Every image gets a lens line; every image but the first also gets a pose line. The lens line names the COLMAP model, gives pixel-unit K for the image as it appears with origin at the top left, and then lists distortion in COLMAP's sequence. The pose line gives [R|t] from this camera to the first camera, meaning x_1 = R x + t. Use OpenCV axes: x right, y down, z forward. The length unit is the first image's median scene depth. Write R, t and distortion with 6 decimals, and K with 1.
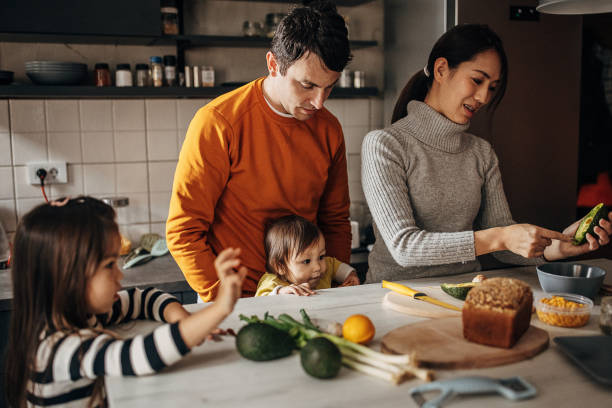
lens RADIAL K [[659.3, 0, 310.0], [0, 659.3, 204.0], [0, 0, 1]] dist [-0.001351, -0.014905]
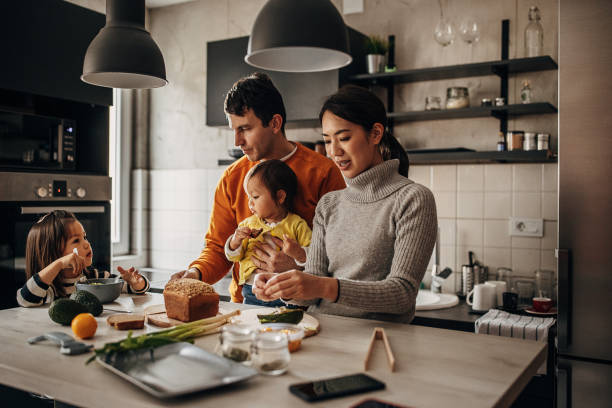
lens RADIAL K [[610.3, 0, 303.8], [0, 610.3, 205.3], [0, 0, 1]] dist [-0.007288, -0.011675]
pose [[0.612952, 0.026494, -0.789676, 0.645777], [-0.120293, 0.990916, -0.060126, -0.001385], [0.780910, 0.131847, 0.610571, 0.217465]]
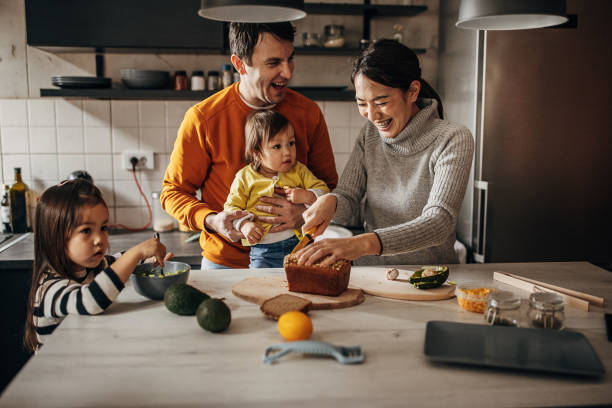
lens RADIAL K [[622.1, 0, 307.0], [0, 622.1, 204.3], [0, 0, 1]] dist [-0.011626, -0.004952]
pose [[0.966717, 0.051546, -0.250601, 0.198874], [-0.048204, 0.998648, 0.019461, -0.003429], [0.251265, -0.006734, 0.967895, -0.039744]]
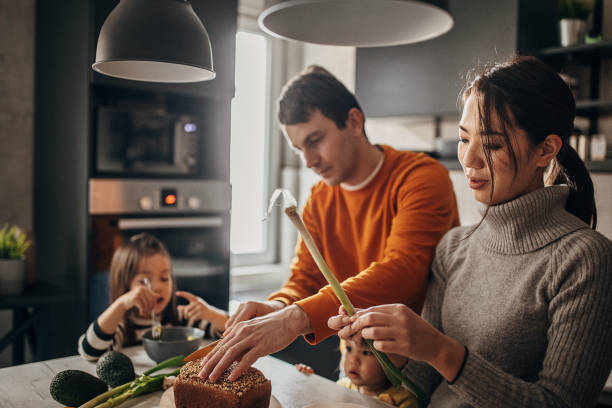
lens RADIAL K [[637.4, 0, 320.9], [0, 637.4, 206.2], [0, 0, 1]] dist [-0.004142, 0.001245]
pose [[0.342822, 0.060243, -0.937467, 0.520211], [-0.155120, 0.987873, 0.006756, -0.071110], [0.926505, 0.143104, 0.348009, 0.408370]]
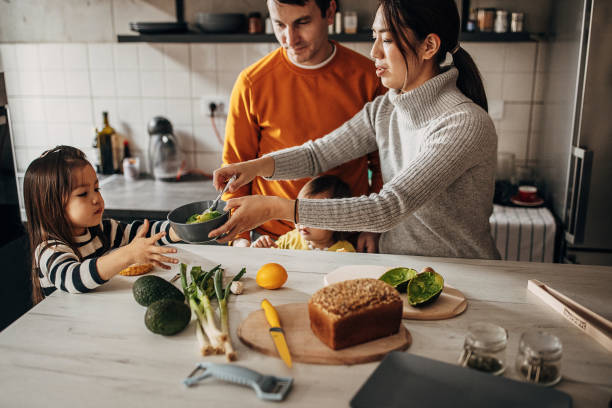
lens RADIAL K [[634.7, 0, 295.1], [0, 634.7, 202.5], [0, 0, 1]] dist [-0.010603, -0.009416]
pose [[0.858313, 0.141848, -0.493132, 0.317941], [-0.068508, 0.984106, 0.163834, -0.073642], [0.508533, -0.106837, 0.854388, 0.069441]]
